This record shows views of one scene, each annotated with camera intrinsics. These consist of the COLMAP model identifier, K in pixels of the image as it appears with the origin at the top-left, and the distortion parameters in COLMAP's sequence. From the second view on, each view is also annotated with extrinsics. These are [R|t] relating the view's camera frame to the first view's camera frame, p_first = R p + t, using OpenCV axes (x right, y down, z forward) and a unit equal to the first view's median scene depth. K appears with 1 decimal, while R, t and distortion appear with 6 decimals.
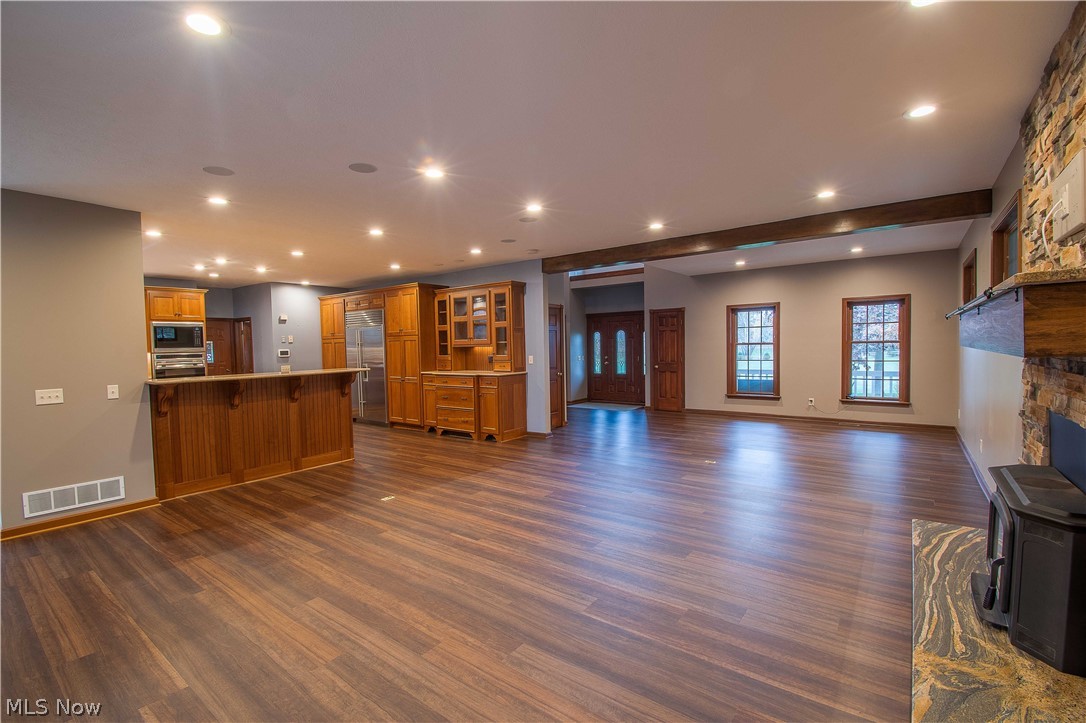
lens RADIAL K [[481.1, 0, 548.4], [0, 481.1, 359.6], [0, 0, 1]] dist [0.003139, -0.015092]
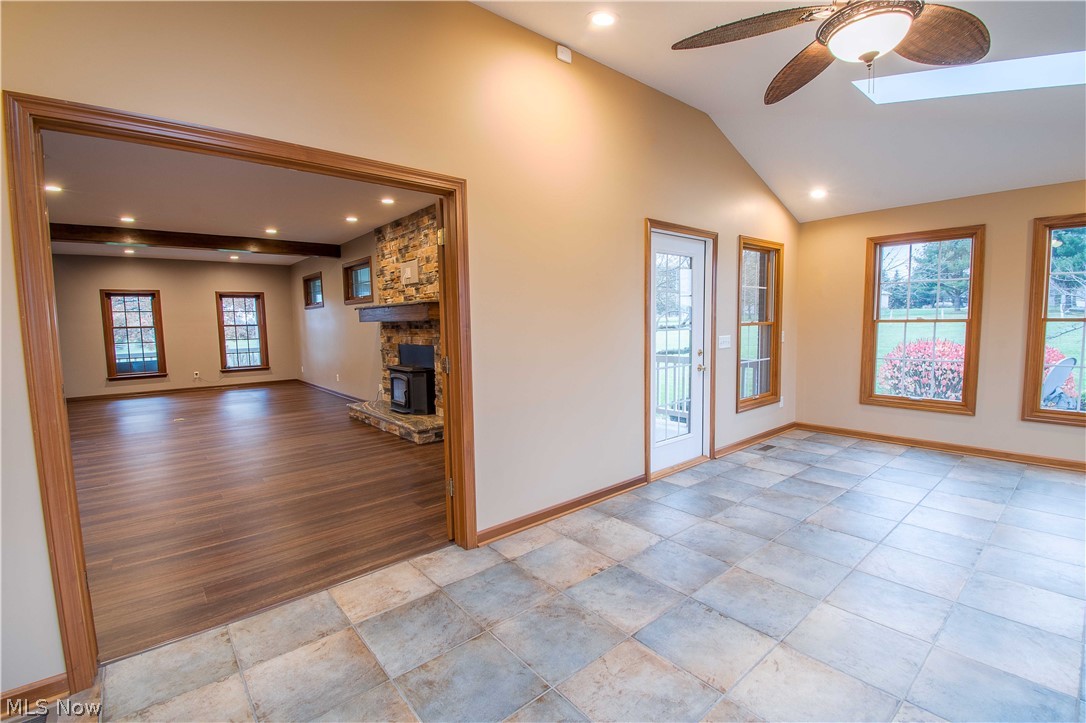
lens RADIAL K [[481.1, 0, 538.6], [0, 481.1, 366.9], [0, 0, 1]] dist [0.003139, -0.015092]
pose [[0.228249, -0.077319, 0.970528, -0.479907], [0.045661, 0.996595, 0.068657, 0.026009], [-0.972532, 0.028644, 0.231002, -0.140657]]
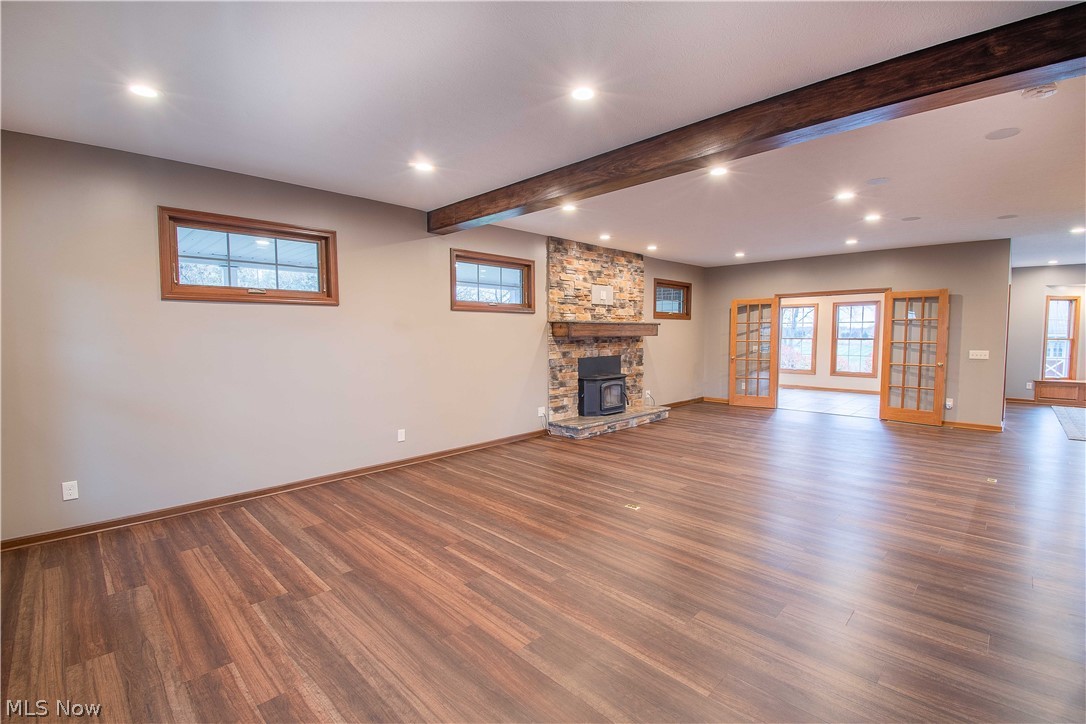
lens RADIAL K [[481.1, 0, 572.2], [0, 481.1, 363.9], [0, 0, 1]] dist [0.003139, -0.015092]
pose [[-0.996120, 0.002789, 0.087956, 0.269792], [0.012050, 0.994406, 0.104933, -0.054524], [-0.087171, 0.105586, -0.990582, 1.257978]]
